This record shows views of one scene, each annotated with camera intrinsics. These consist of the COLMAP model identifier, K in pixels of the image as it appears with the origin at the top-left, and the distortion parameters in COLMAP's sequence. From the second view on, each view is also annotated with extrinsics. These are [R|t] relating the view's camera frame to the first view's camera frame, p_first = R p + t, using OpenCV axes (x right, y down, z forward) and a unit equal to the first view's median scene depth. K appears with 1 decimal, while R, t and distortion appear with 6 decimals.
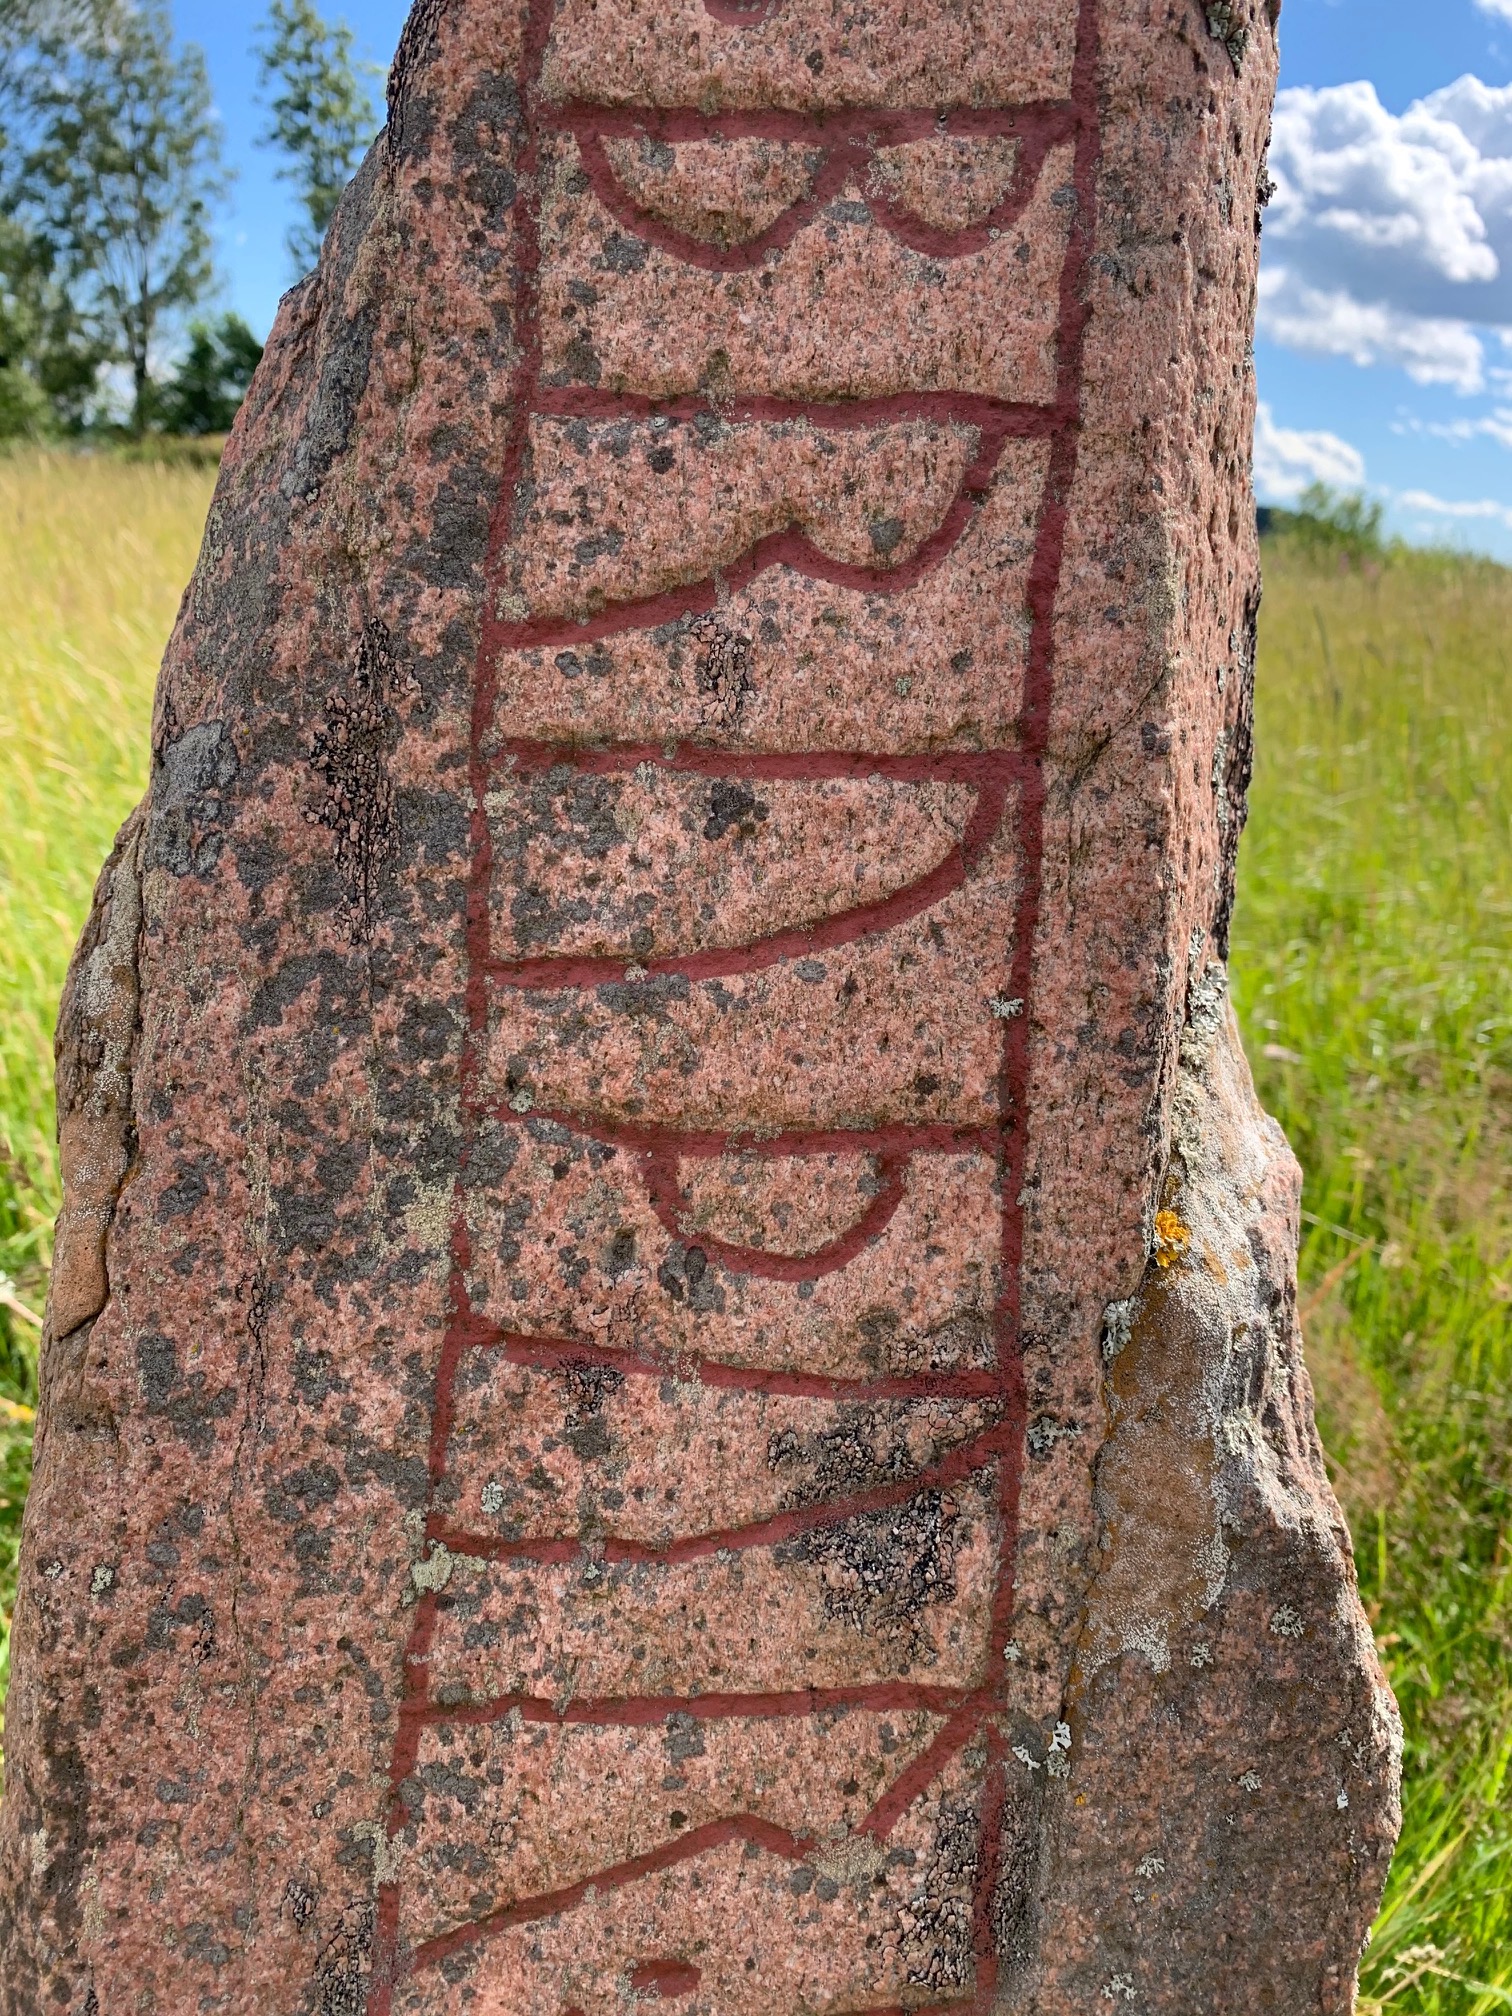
lens RADIAL K [[1570.7, 0, 751.1], [0, 1570.7, 1009.2], [0, 0, 1]] dist [-0.008256, -0.006574]
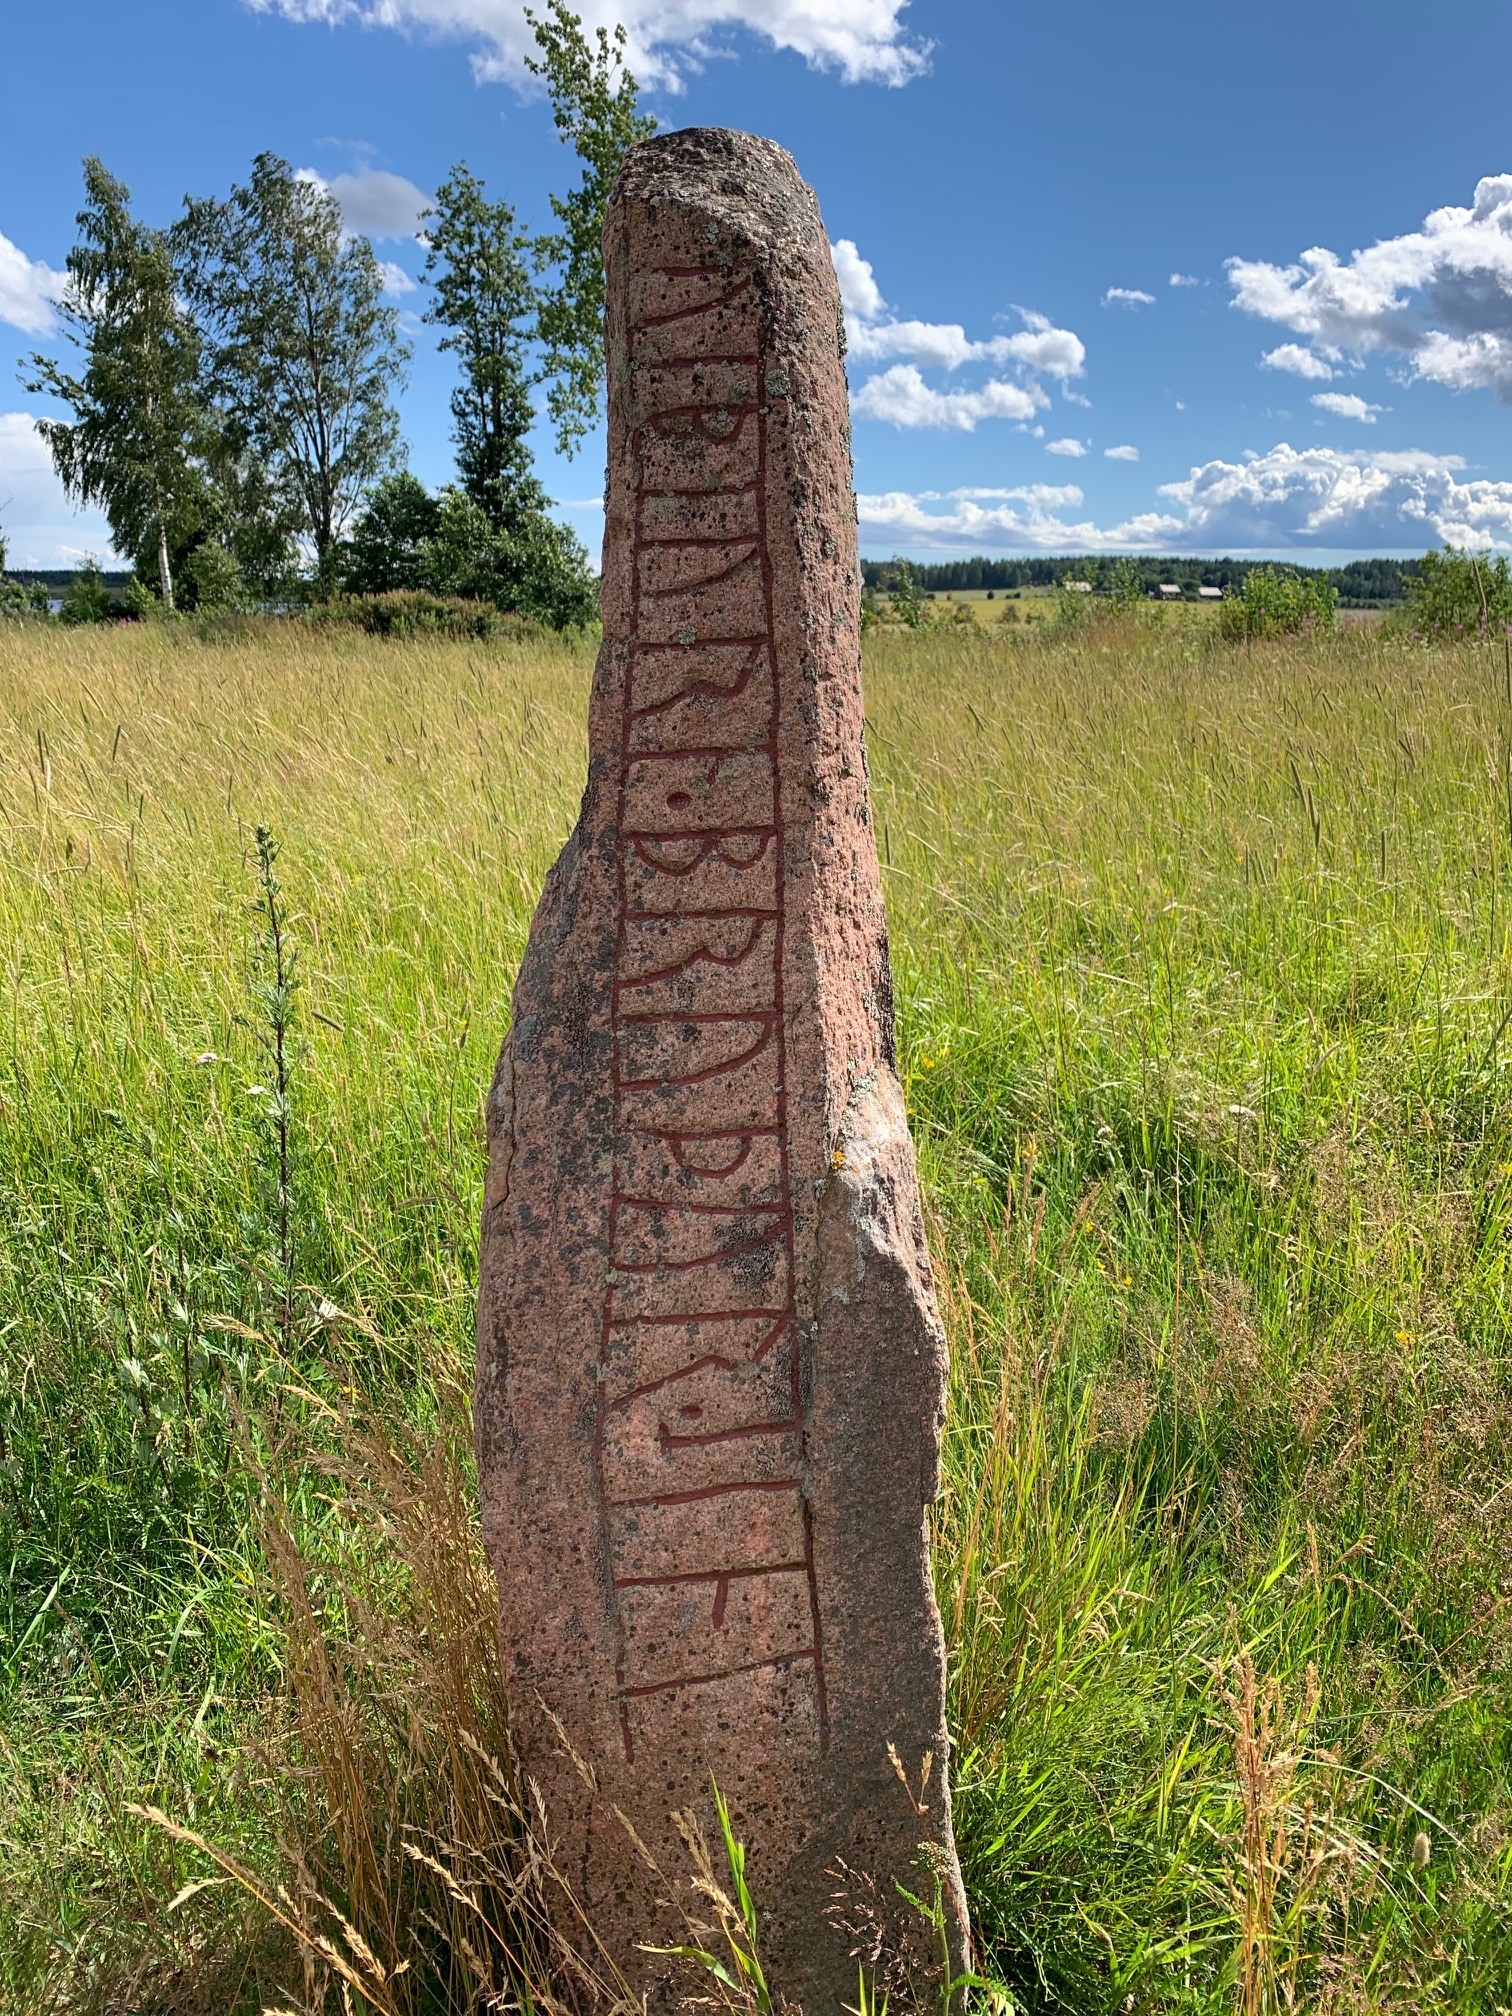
lens RADIAL K [[1570.7, 0, 746.8], [0, 1570.7, 994.0], [0, 0, 1]] dist [-0.008256, -0.006574]
pose [[0.991863, -0.056934, -0.113867, 0.468484], [0.048790, 0.996132, -0.073073, 0.035919], [0.117587, 0.066922, 0.990805, -2.179851]]
